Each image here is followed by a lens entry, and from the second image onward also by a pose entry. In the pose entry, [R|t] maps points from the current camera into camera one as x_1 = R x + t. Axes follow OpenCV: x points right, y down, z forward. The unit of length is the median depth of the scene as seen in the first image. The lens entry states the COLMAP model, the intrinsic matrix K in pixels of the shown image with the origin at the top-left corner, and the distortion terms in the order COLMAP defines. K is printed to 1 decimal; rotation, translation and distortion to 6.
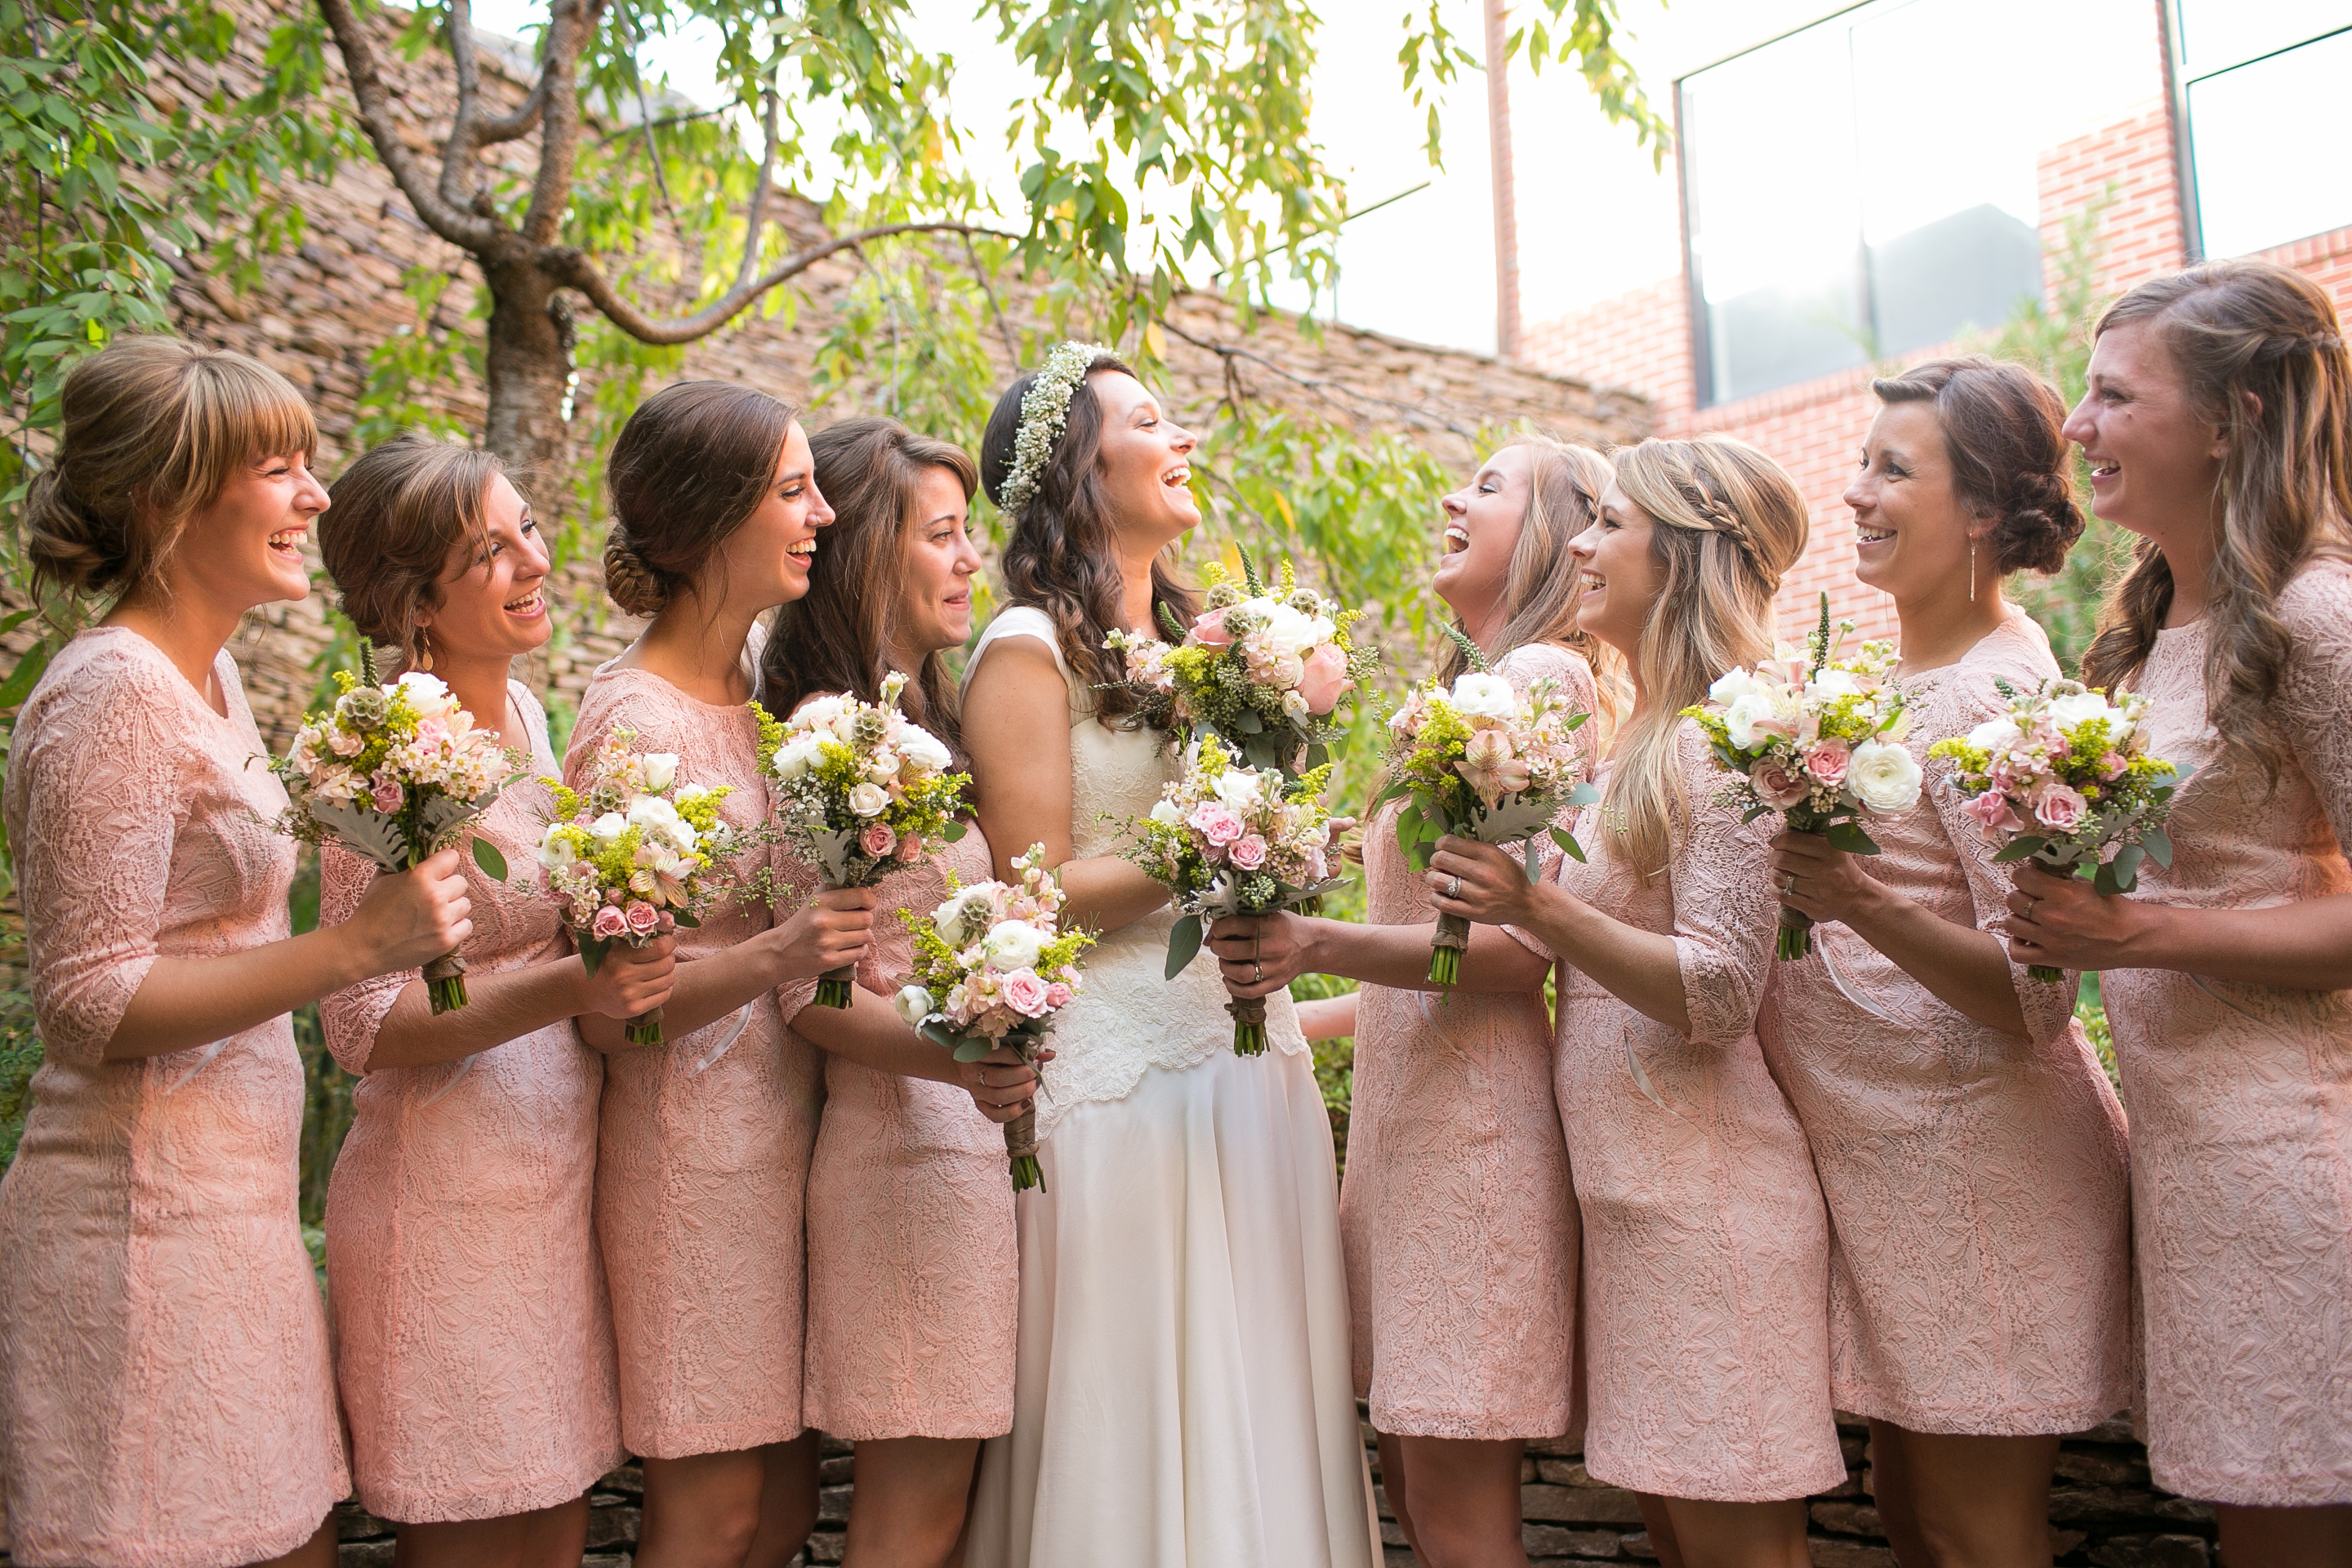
lens RADIAL K [[2284.5, 0, 1163.3], [0, 2284.5, 754.7], [0, 0, 1]] dist [-0.053615, 0.000000]
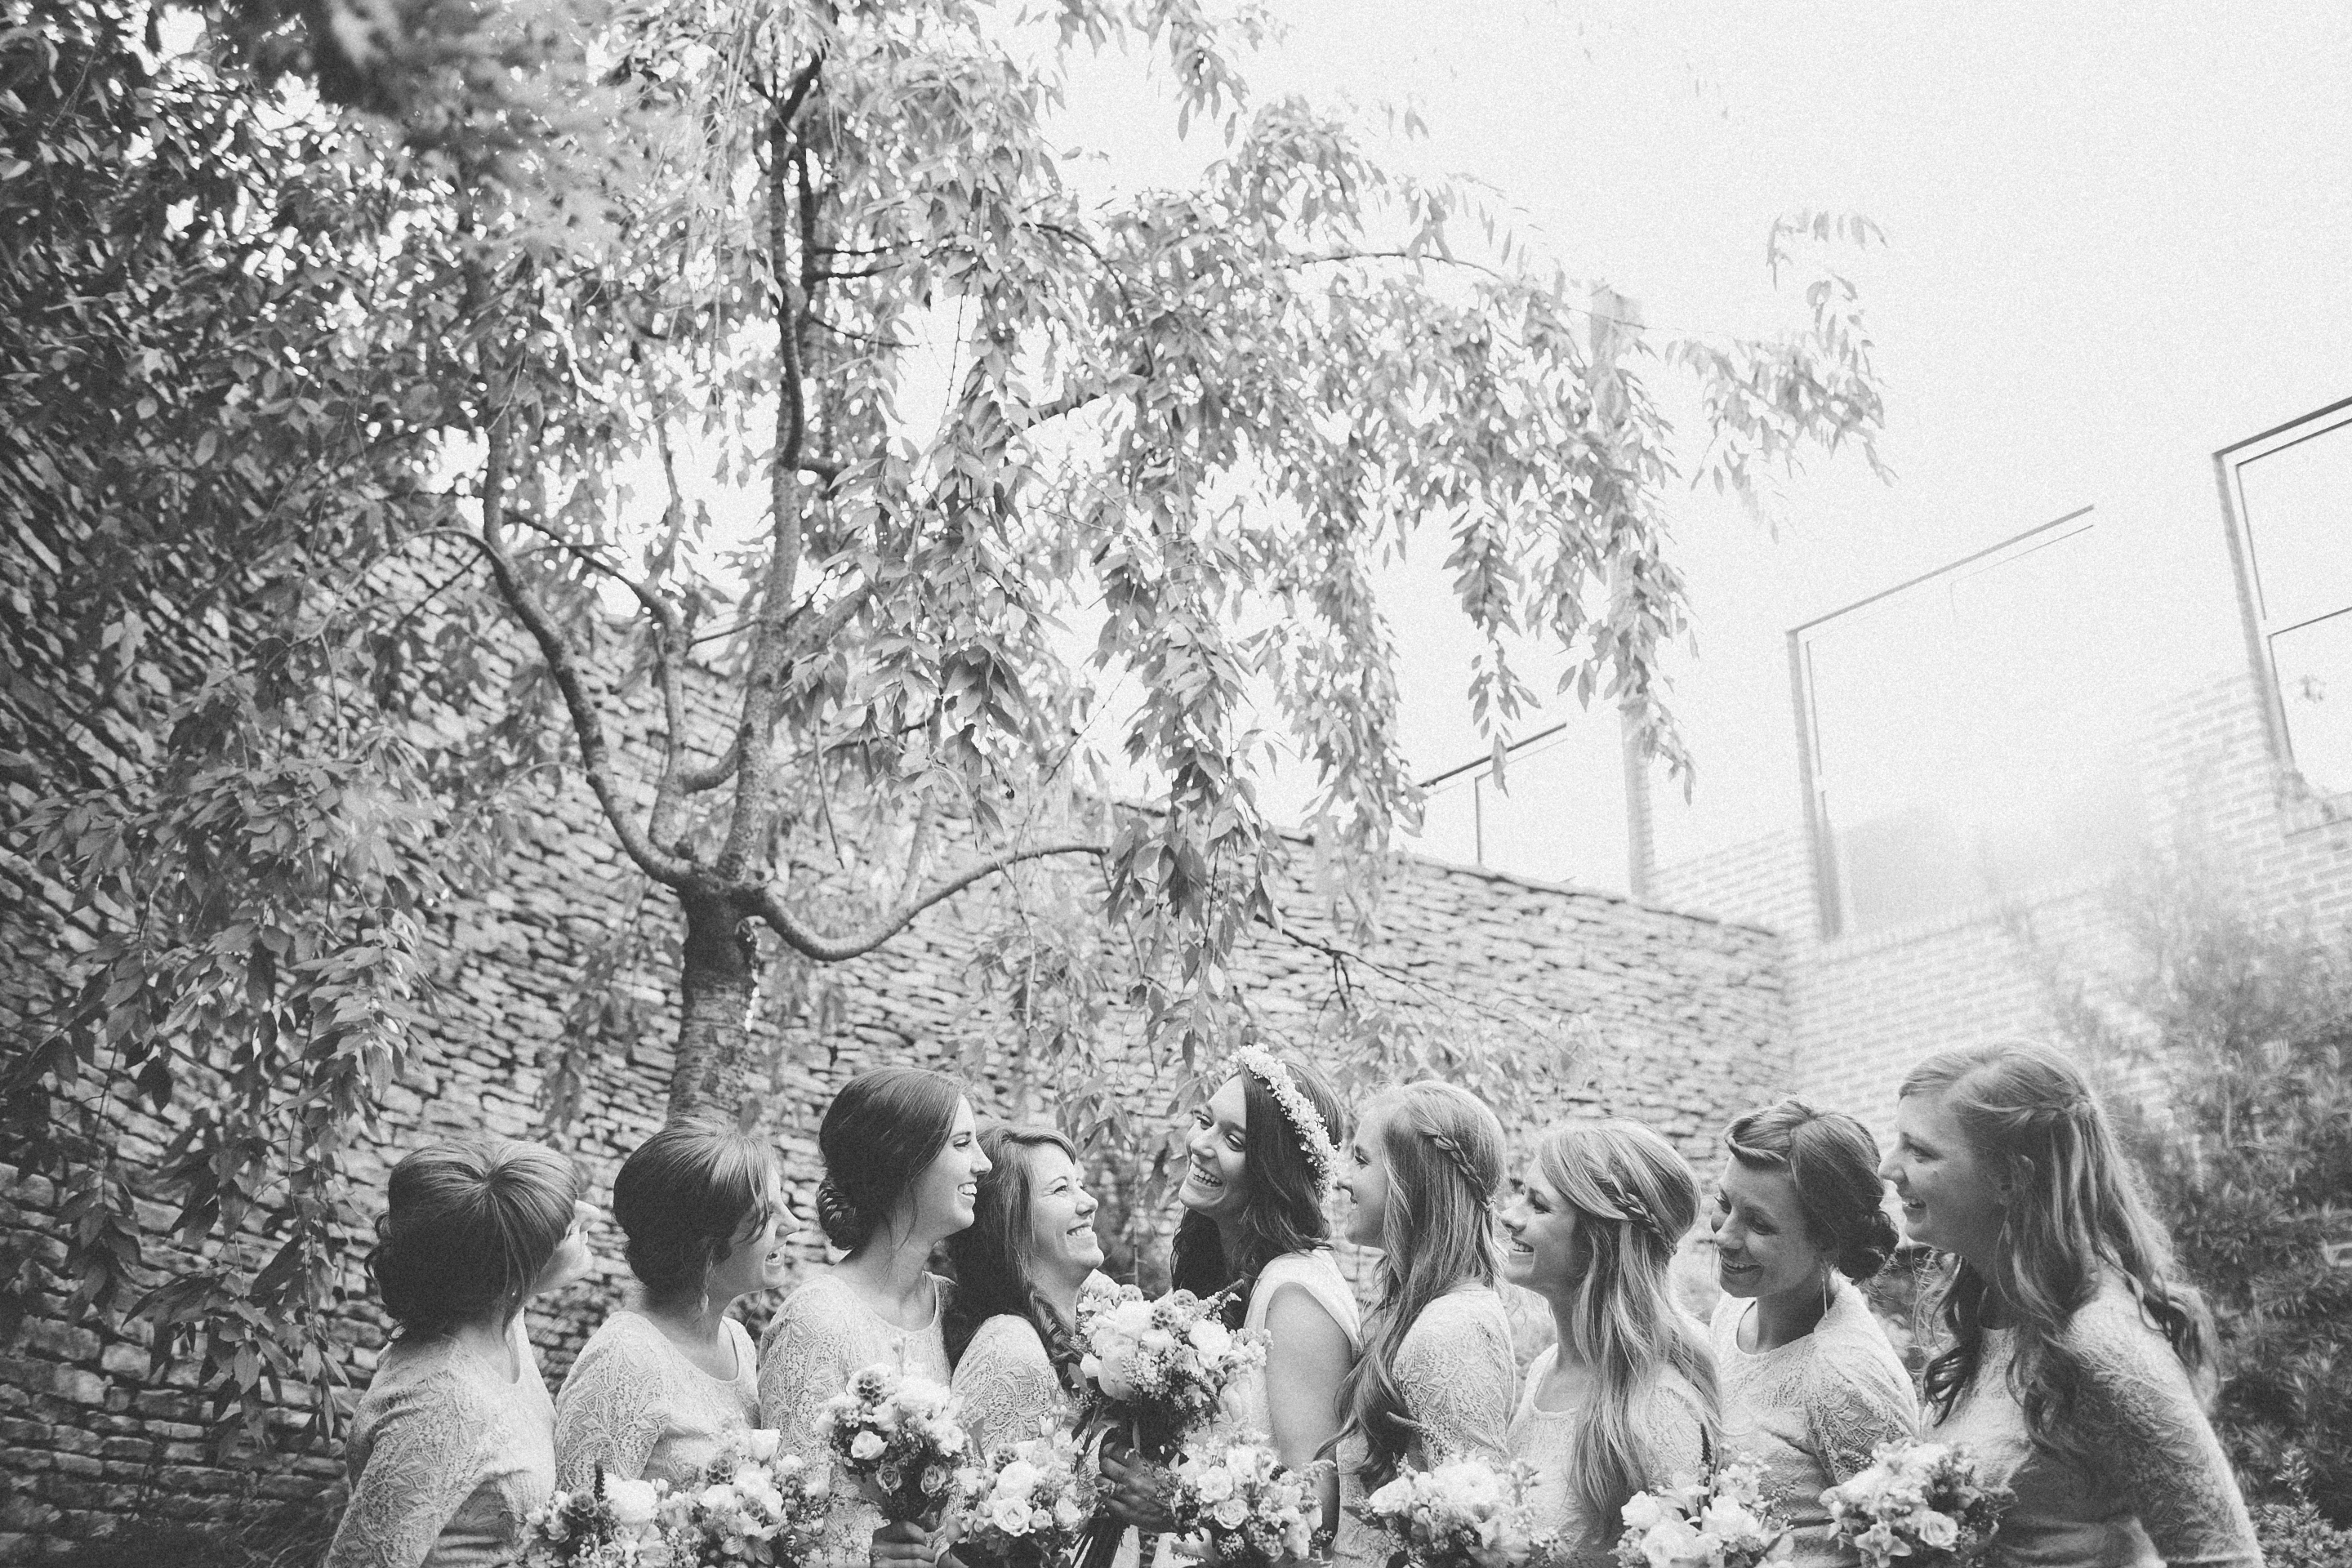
lens RADIAL K [[2284.5, 0, 1184.6], [0, 2284.5, 752.4], [0, 0, 1]] dist [-0.053615, 0.000000]
pose [[0.997543, -0.007824, -0.069622, 0.027635], [-0.007020, 0.977582, -0.210439, -0.026610], [0.069708, 0.210411, 0.975125, -0.097247]]
